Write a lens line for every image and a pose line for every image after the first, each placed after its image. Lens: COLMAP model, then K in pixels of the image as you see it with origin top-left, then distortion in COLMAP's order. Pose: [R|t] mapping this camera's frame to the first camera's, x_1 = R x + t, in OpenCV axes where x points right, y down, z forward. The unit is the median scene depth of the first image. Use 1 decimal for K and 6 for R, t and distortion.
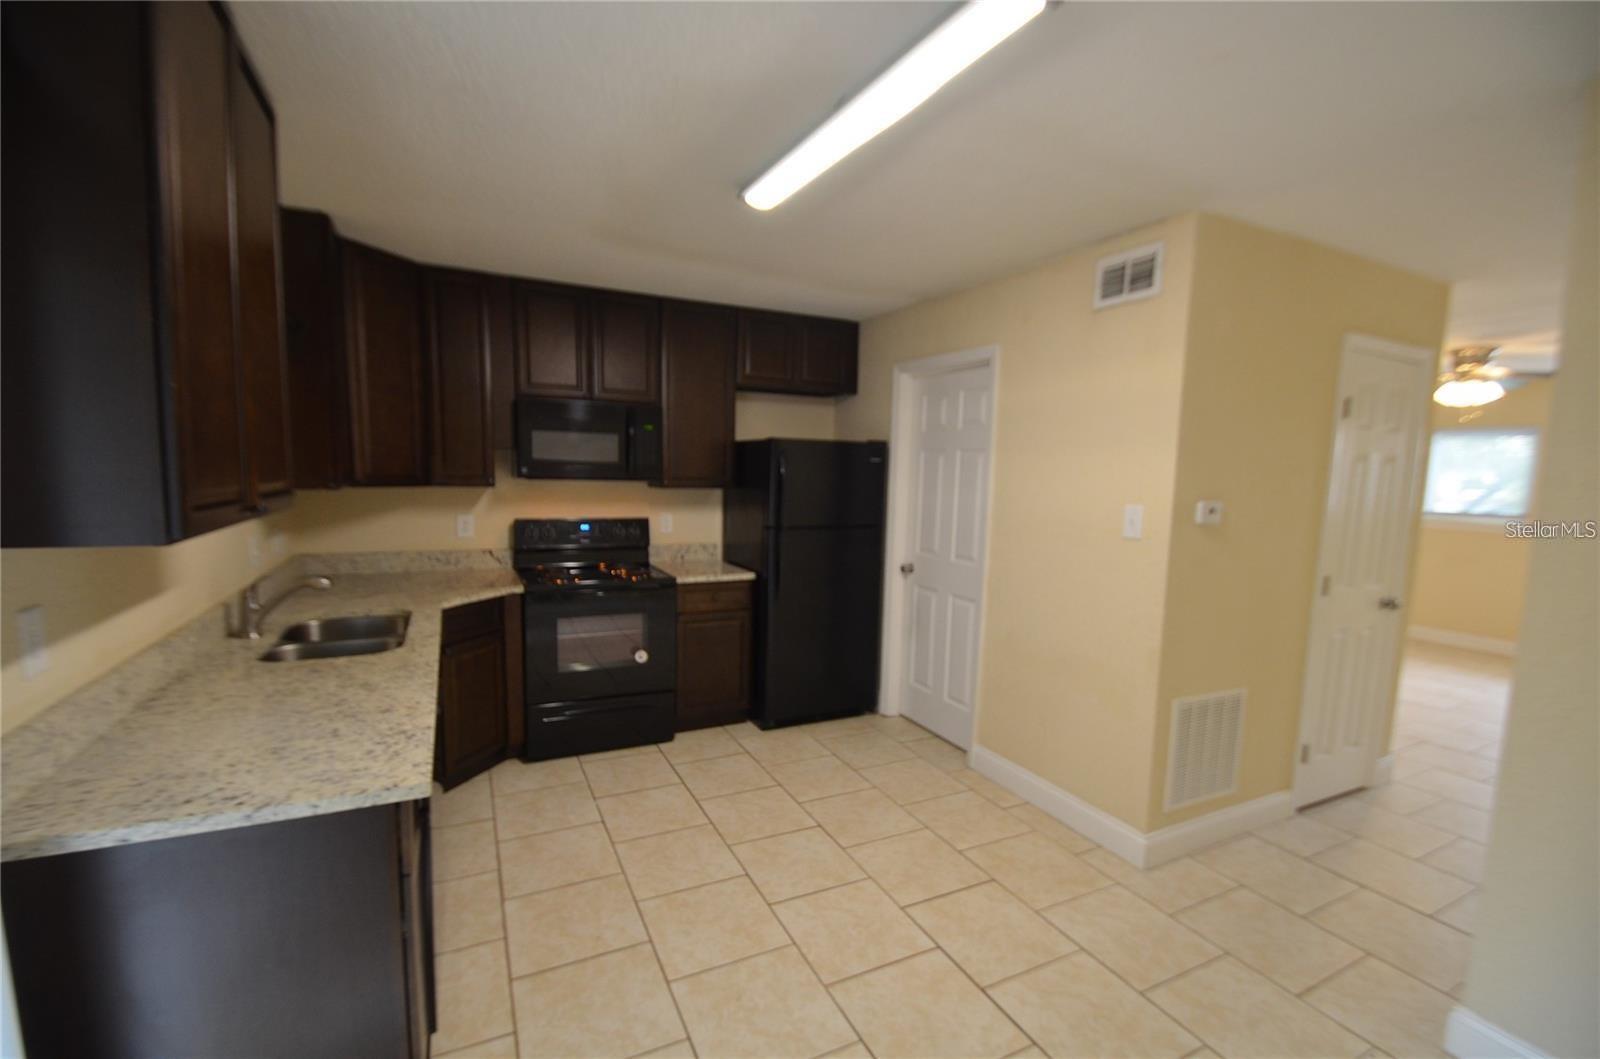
lens RADIAL K [[699.9, 0, 800.5], [0, 699.9, 549.7], [0, 0, 1]] dist [-0.000993, -0.000078]
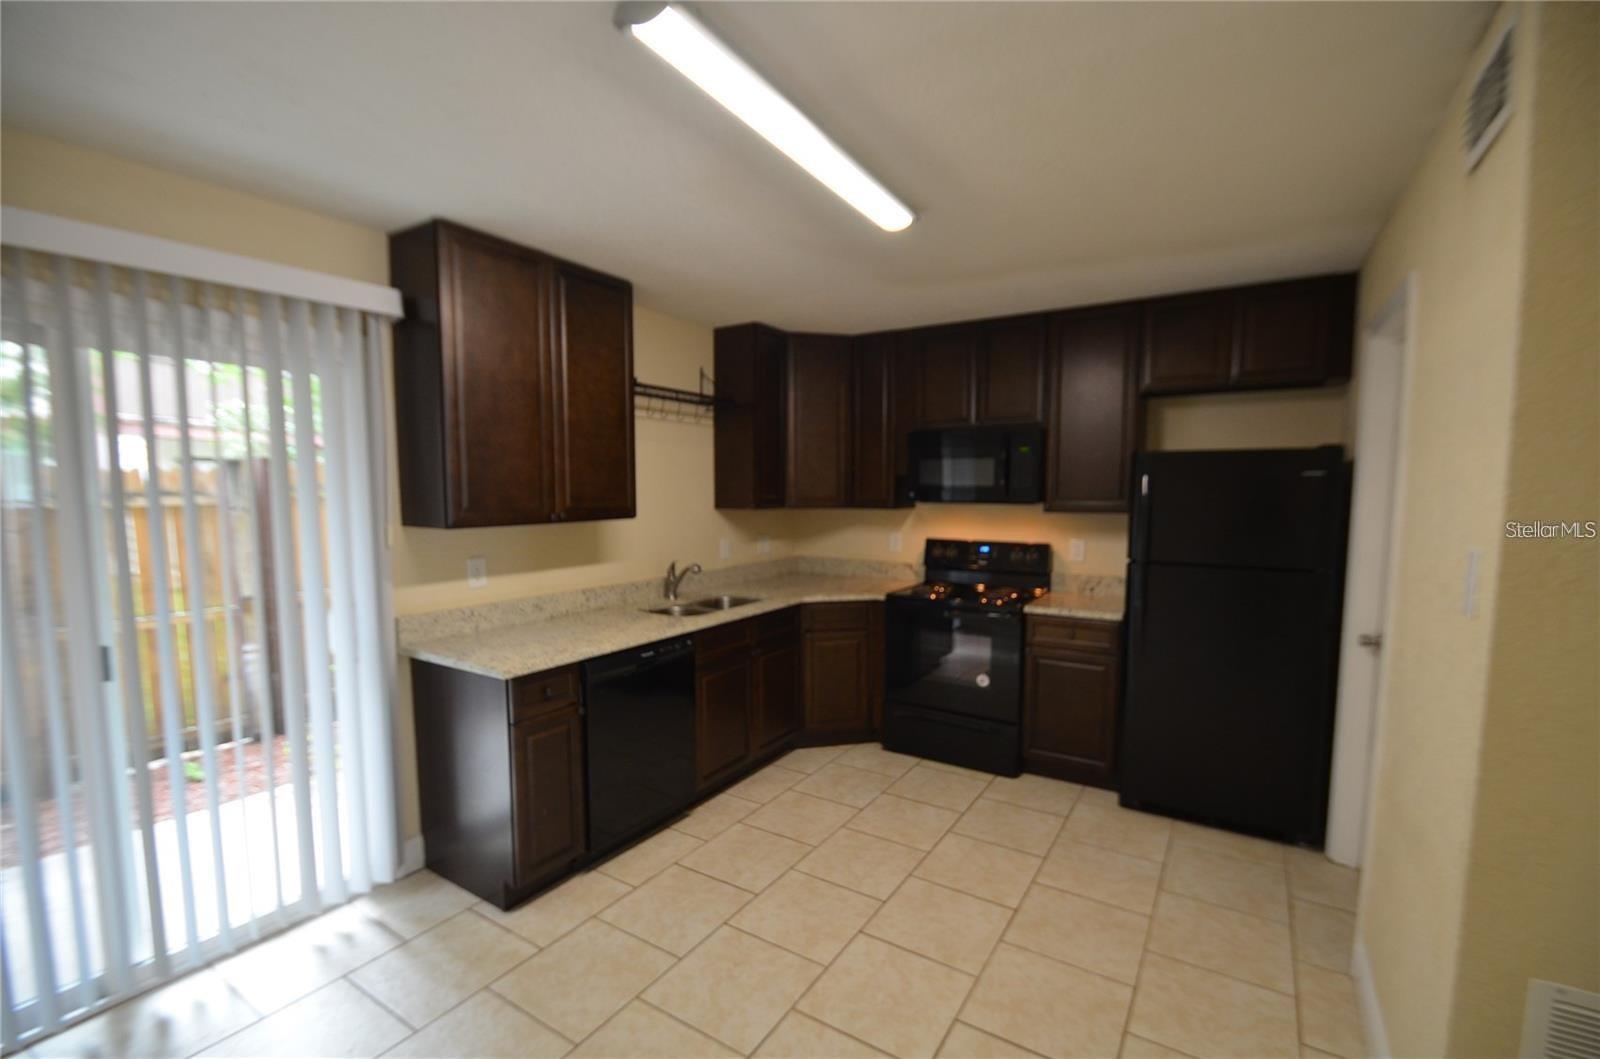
lens RADIAL K [[699.9, 0, 800.5], [0, 699.9, 549.7], [0, 0, 1]] dist [-0.000993, -0.000078]
pose [[0.517446, 0.053123, -0.854065, 0.458416], [-0.087373, 0.996135, 0.009023, -0.017811], [0.851243, 0.069953, 0.520088, 0.241033]]
